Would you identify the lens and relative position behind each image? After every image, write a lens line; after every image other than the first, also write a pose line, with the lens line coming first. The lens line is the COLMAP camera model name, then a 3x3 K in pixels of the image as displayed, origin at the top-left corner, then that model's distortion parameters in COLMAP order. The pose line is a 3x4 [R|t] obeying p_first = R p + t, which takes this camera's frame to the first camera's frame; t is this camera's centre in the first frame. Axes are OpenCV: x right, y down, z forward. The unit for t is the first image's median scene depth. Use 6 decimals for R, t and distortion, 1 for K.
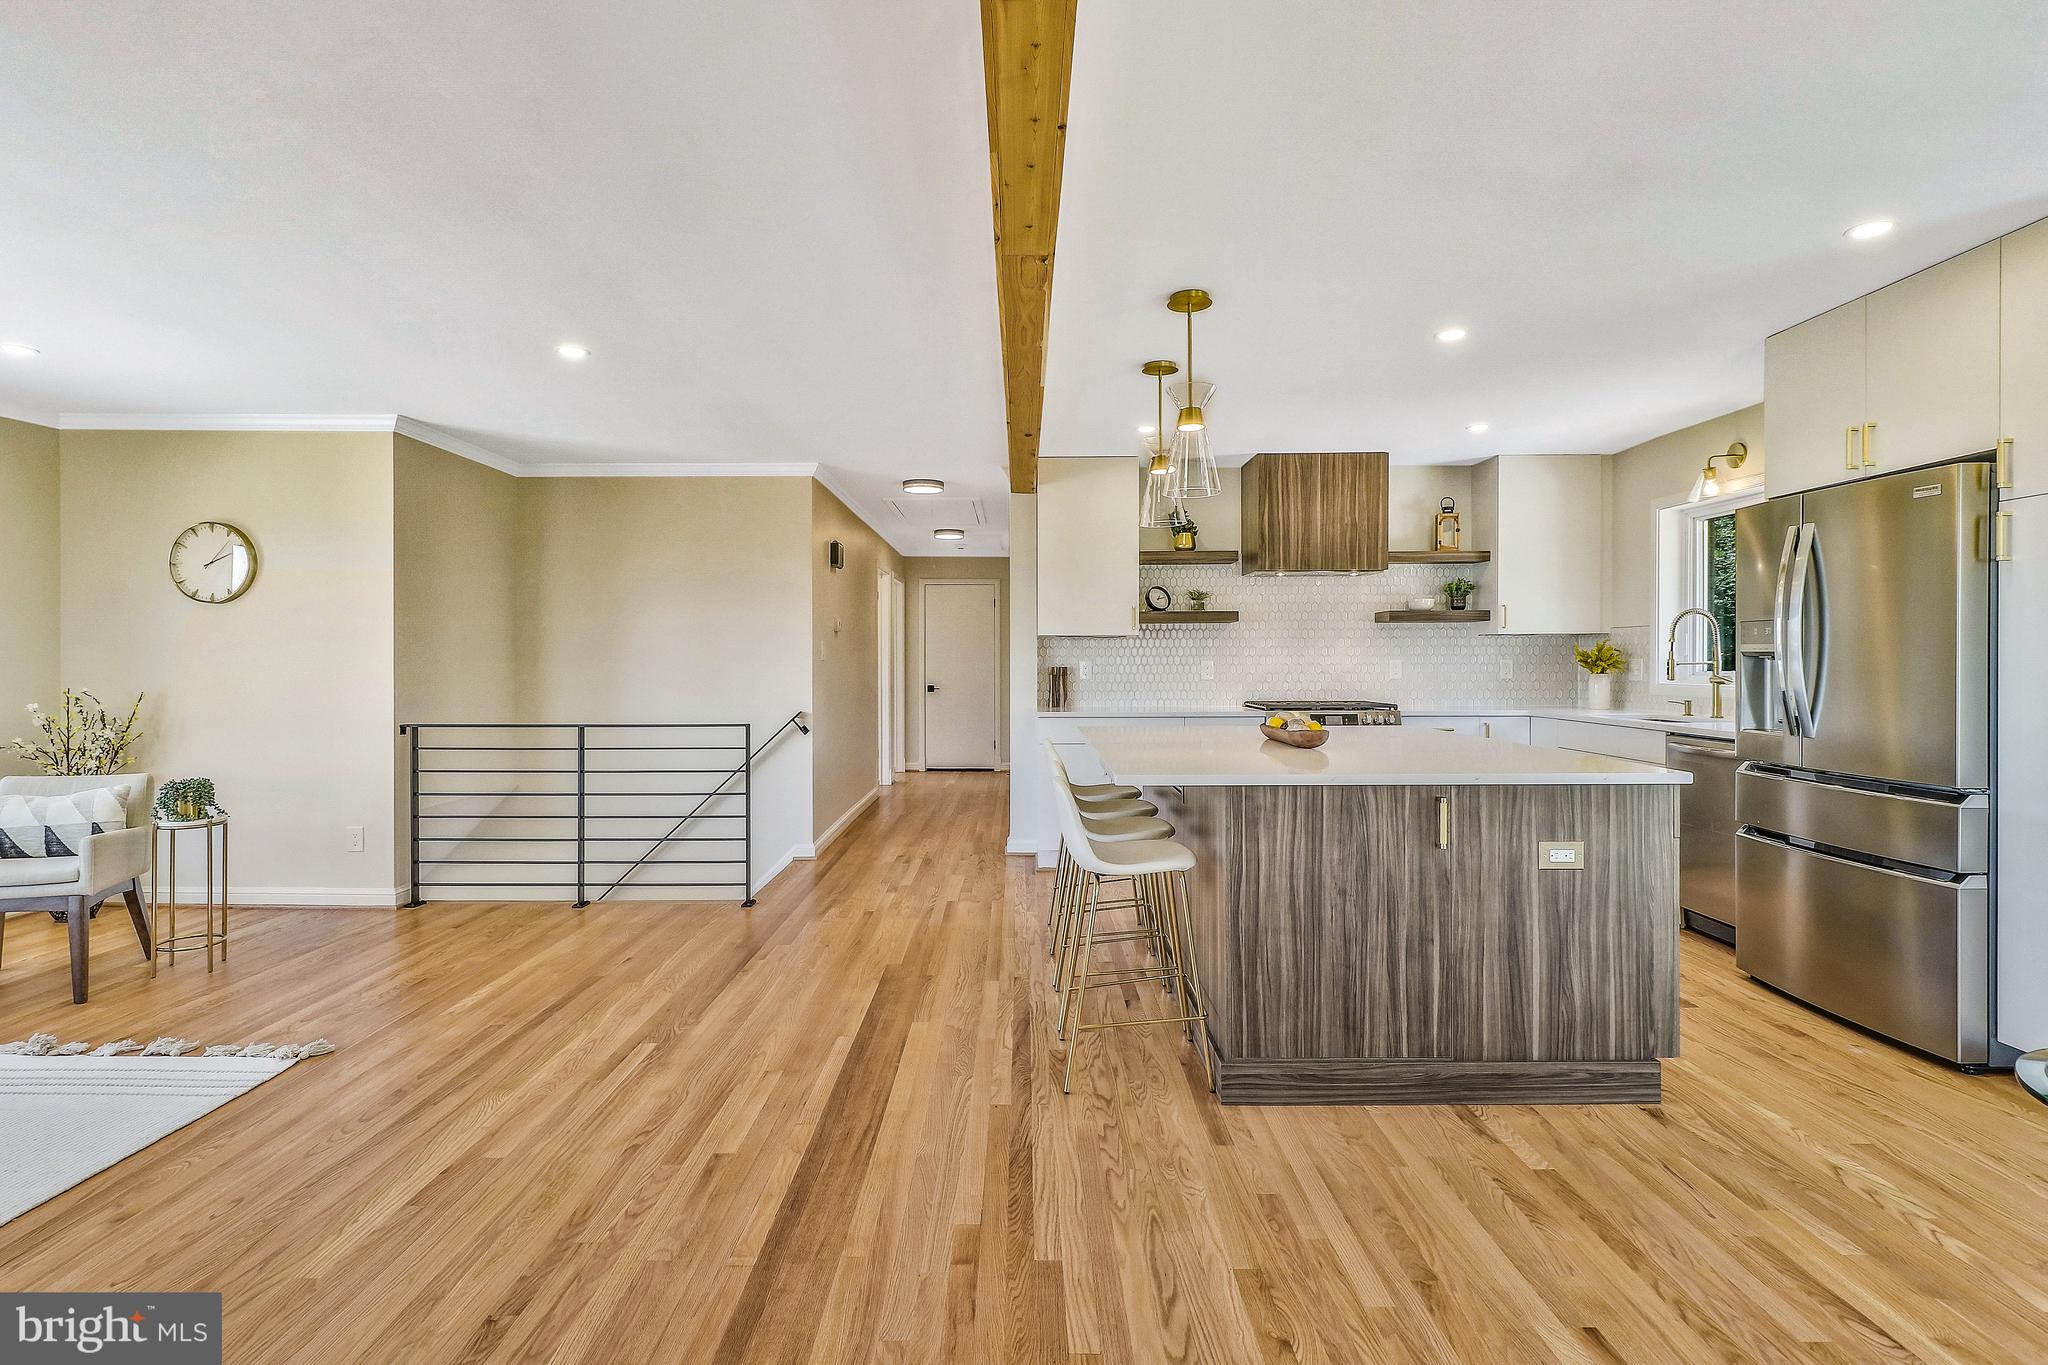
lens RADIAL K [[995.9, 0, 1013.5], [0, 995.9, 665.6], [0, 0, 1]] dist [-0.001277, -0.000904]
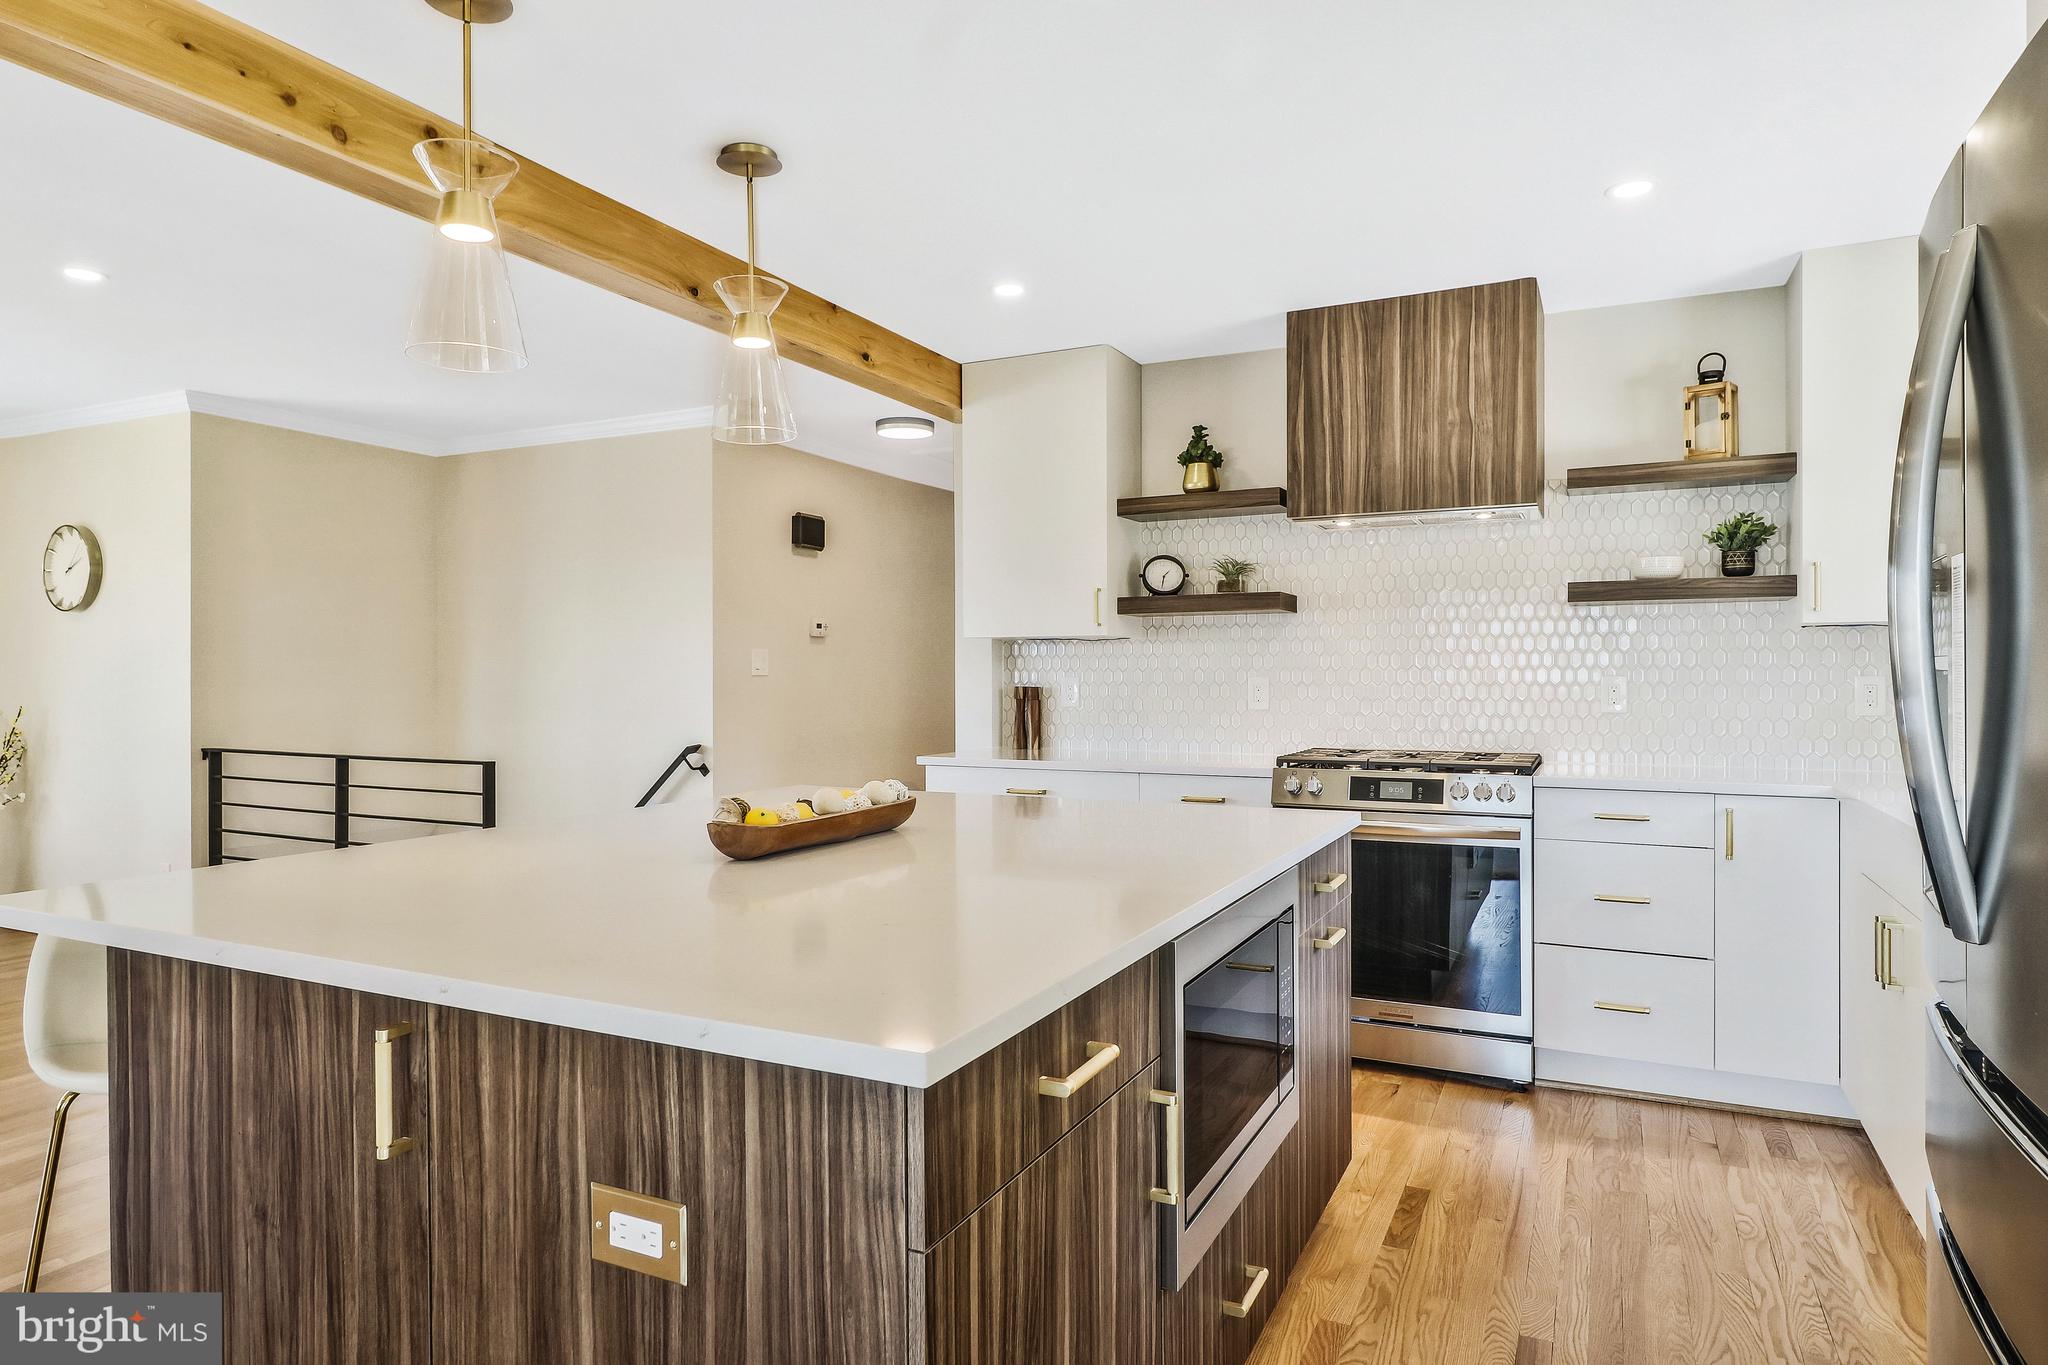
lens RADIAL K [[1203.1, 0, 1012.2], [0, 1203.1, 675.8], [0, 0, 1]] dist [0.000577, 0.001337]
pose [[0.899495, 0.002685, -0.436923, 0.476071], [-0.004079, 0.999989, -0.002252, -0.004634], [0.436913, 0.003808, 0.899496, 0.371617]]
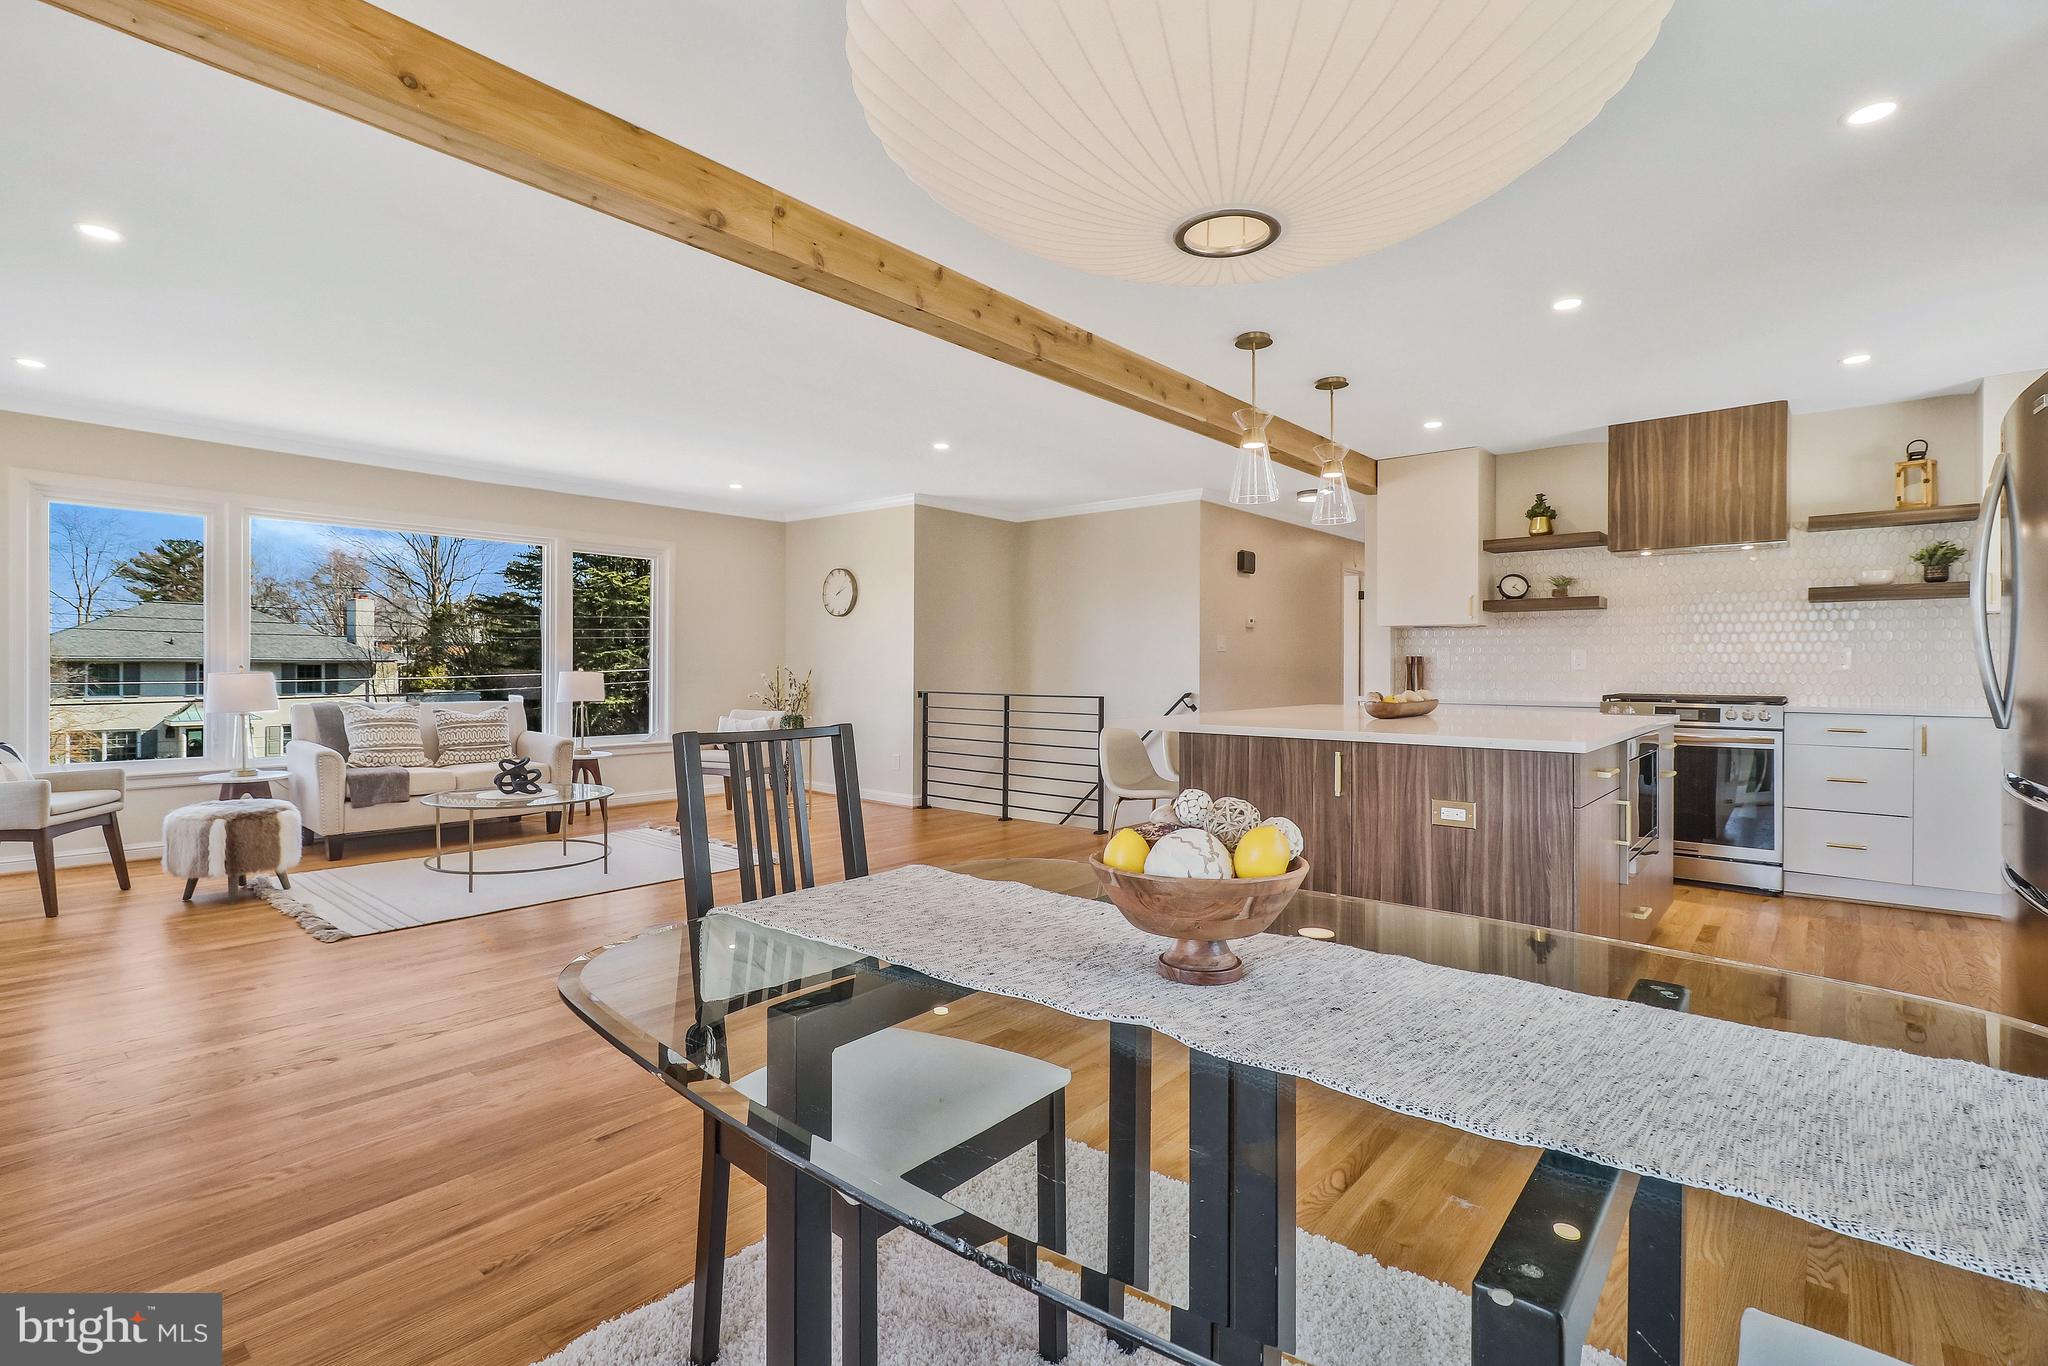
lens RADIAL K [[957.9, 0, 1016.5], [0, 957.9, 670.3], [0, 0, 1]] dist [0.001845, -0.001243]
pose [[0.764619, 0.008771, -0.644423, 0.472536], [-0.009280, 0.999954, 0.002599, 0.021455], [0.644416, 0.003993, 0.764665, -0.047594]]
